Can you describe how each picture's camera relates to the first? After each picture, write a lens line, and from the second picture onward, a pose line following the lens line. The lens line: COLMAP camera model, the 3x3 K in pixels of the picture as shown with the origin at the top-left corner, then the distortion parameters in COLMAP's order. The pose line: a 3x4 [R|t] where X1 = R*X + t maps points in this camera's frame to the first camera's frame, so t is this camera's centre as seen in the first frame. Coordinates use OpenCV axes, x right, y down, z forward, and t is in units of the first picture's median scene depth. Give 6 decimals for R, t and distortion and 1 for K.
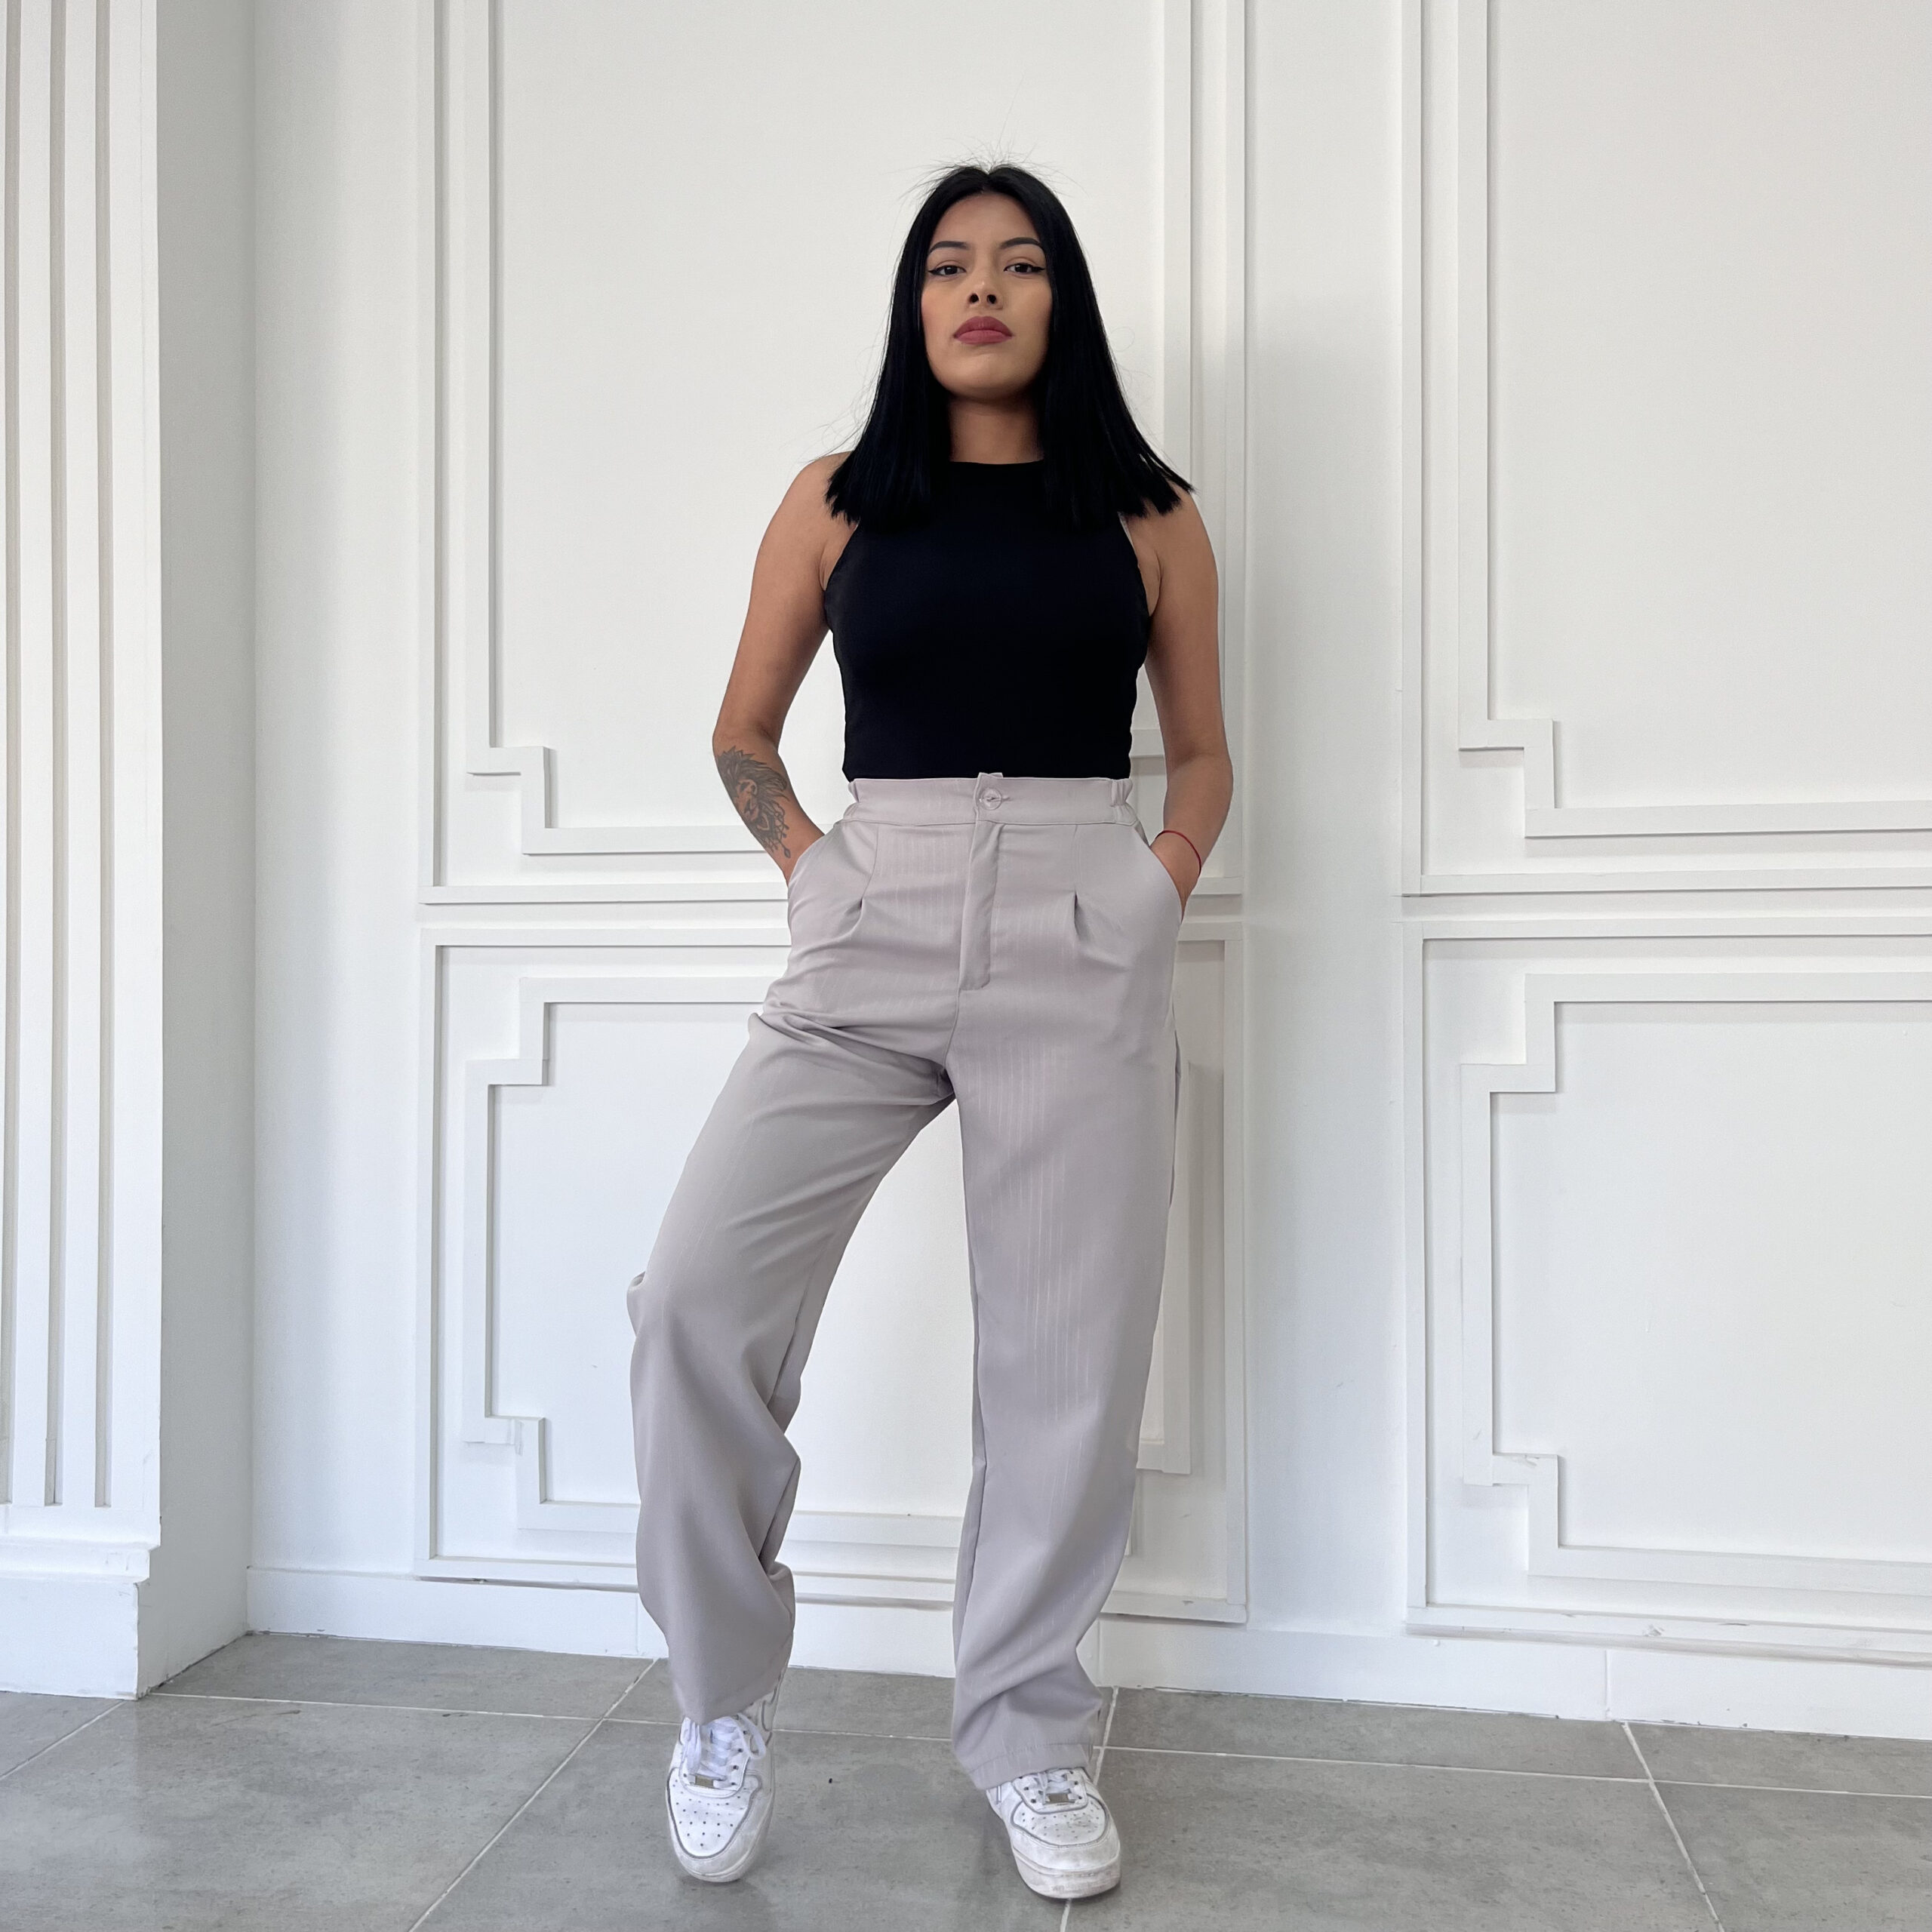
lens RADIAL K [[1898.2, 0, 958.5], [0, 1898.2, 995.1], [0, 0, 1]] dist [0.006918, 0.004122]
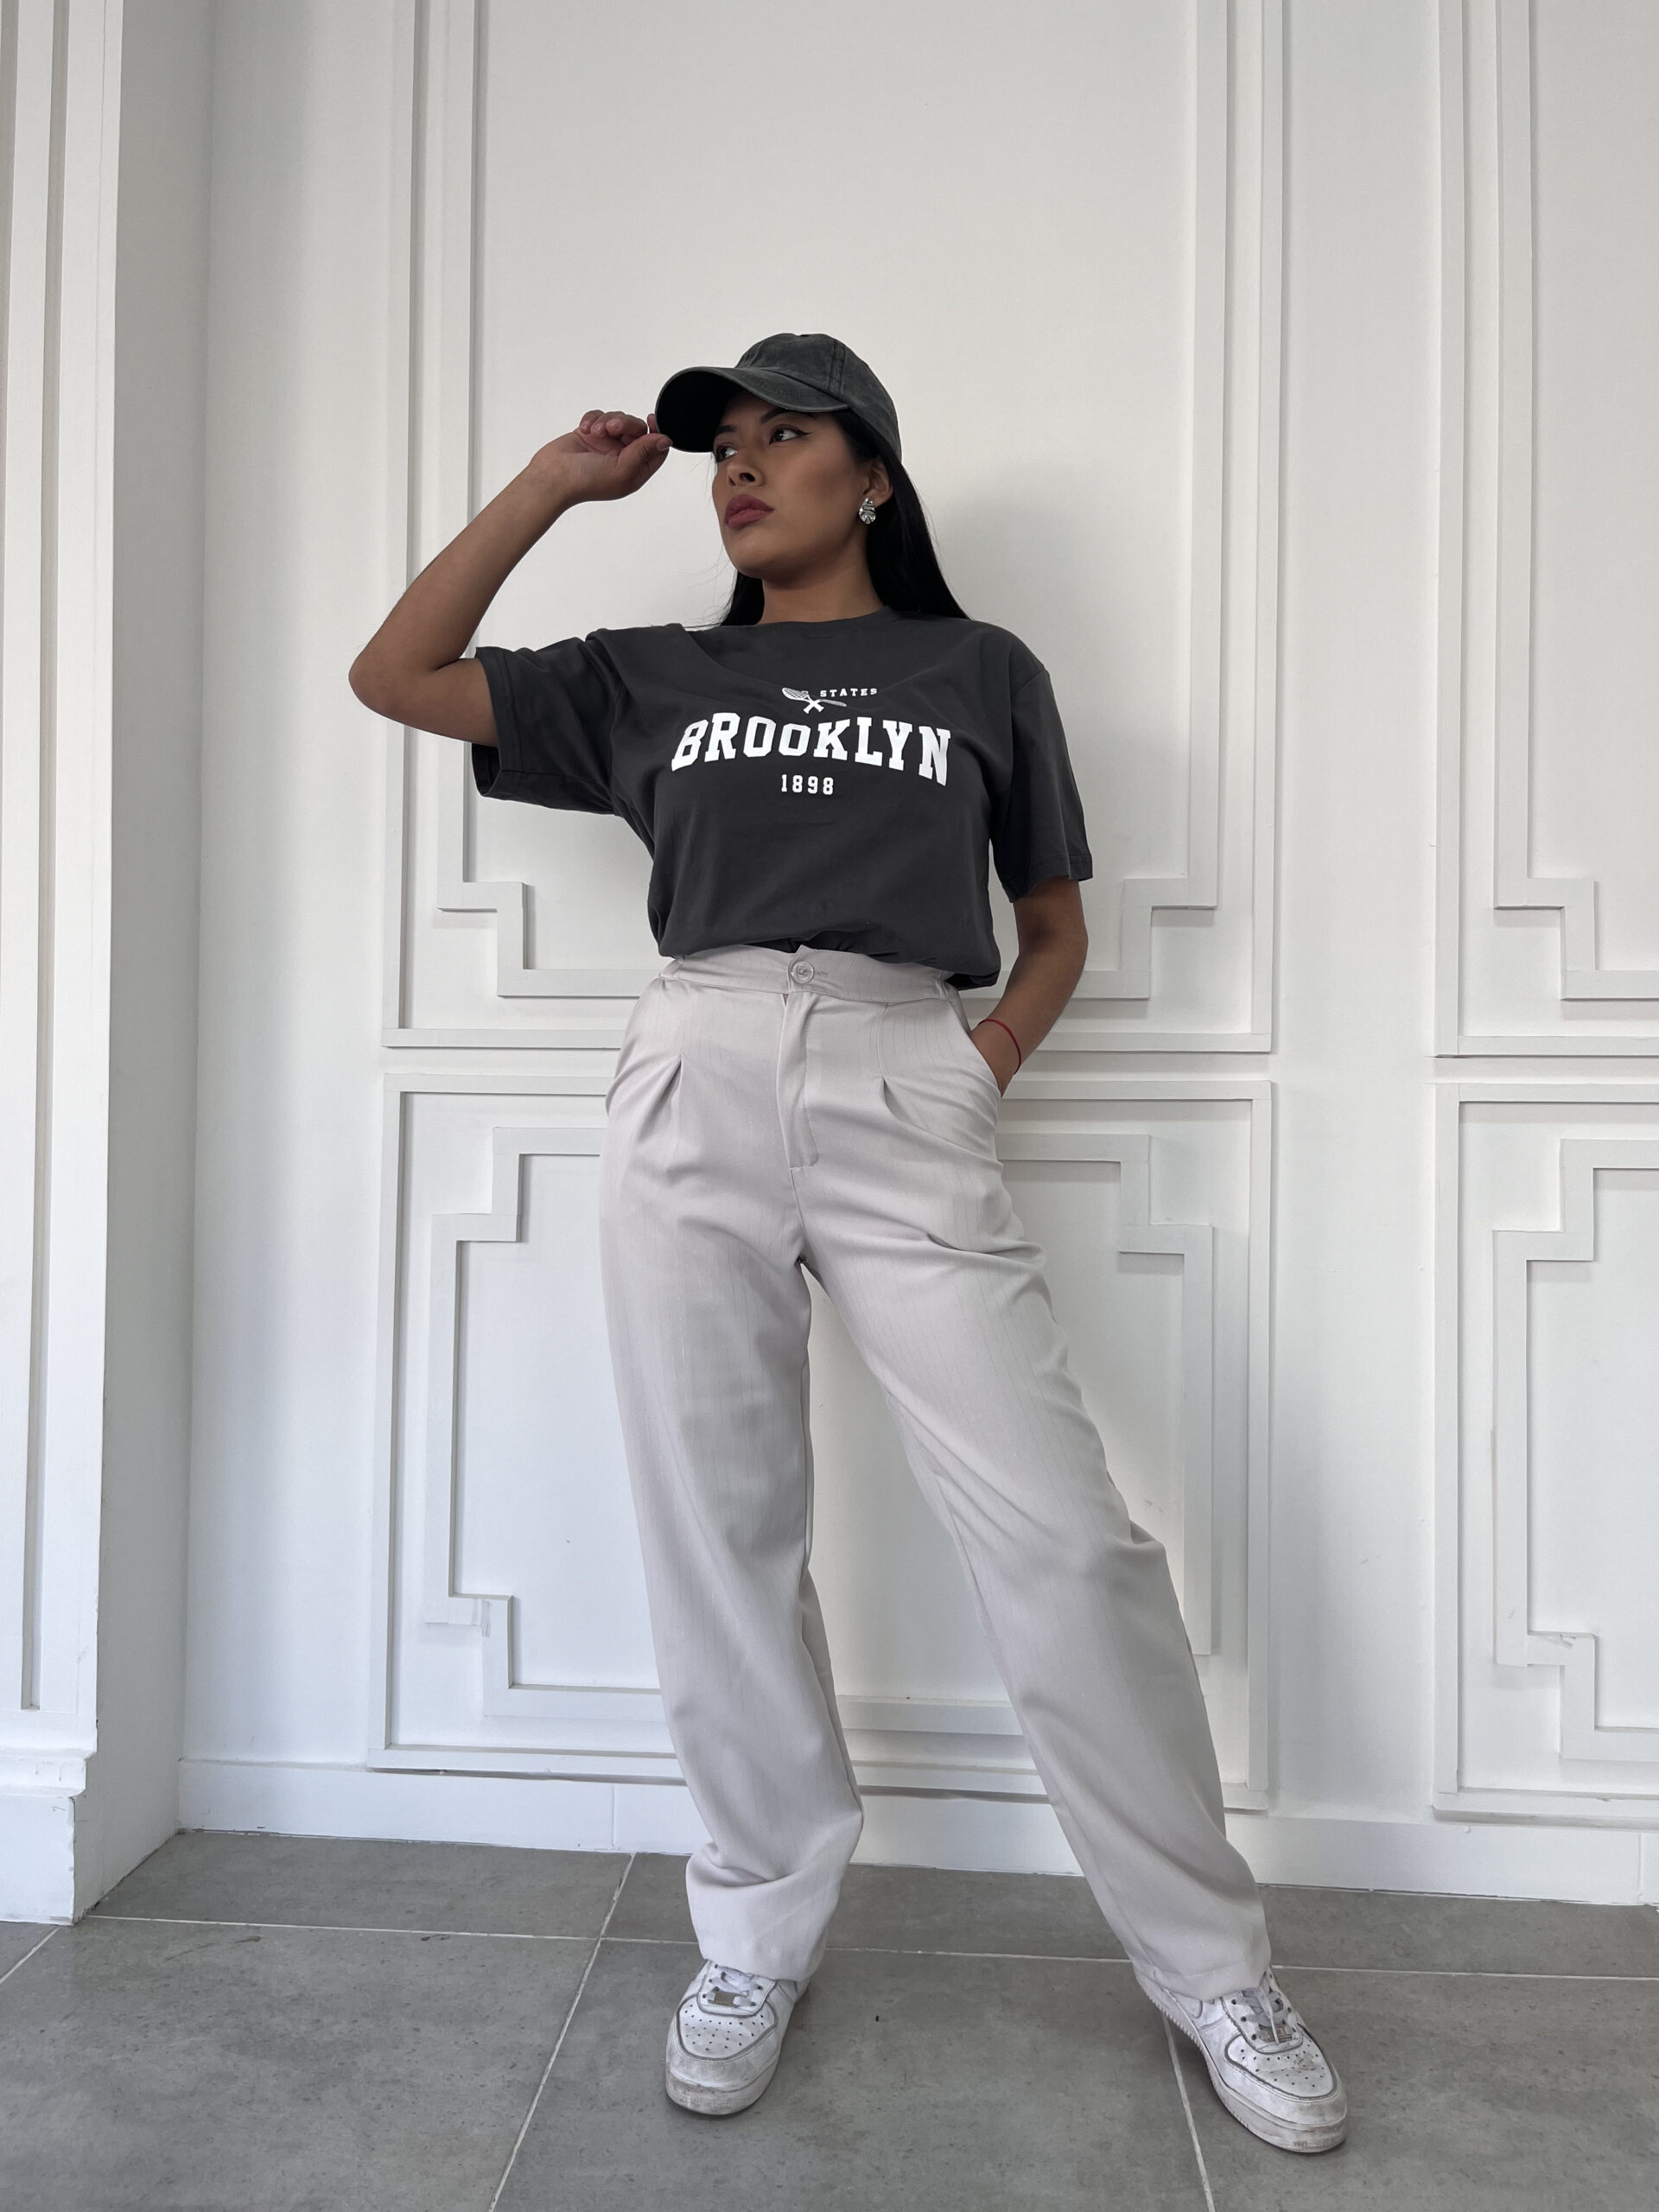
lens RADIAL K [[1637.5, 0, 829.5], [0, 1637.5, 1106.0], [0, 0, 1]] dist [0.072365, -0.117160]
pose [[0.995867, 0.012342, 0.089983, -0.150427], [-0.011922, 0.999915, -0.005210, -0.018950], [-0.090040, 0.004116, 0.995930, 0.186448]]
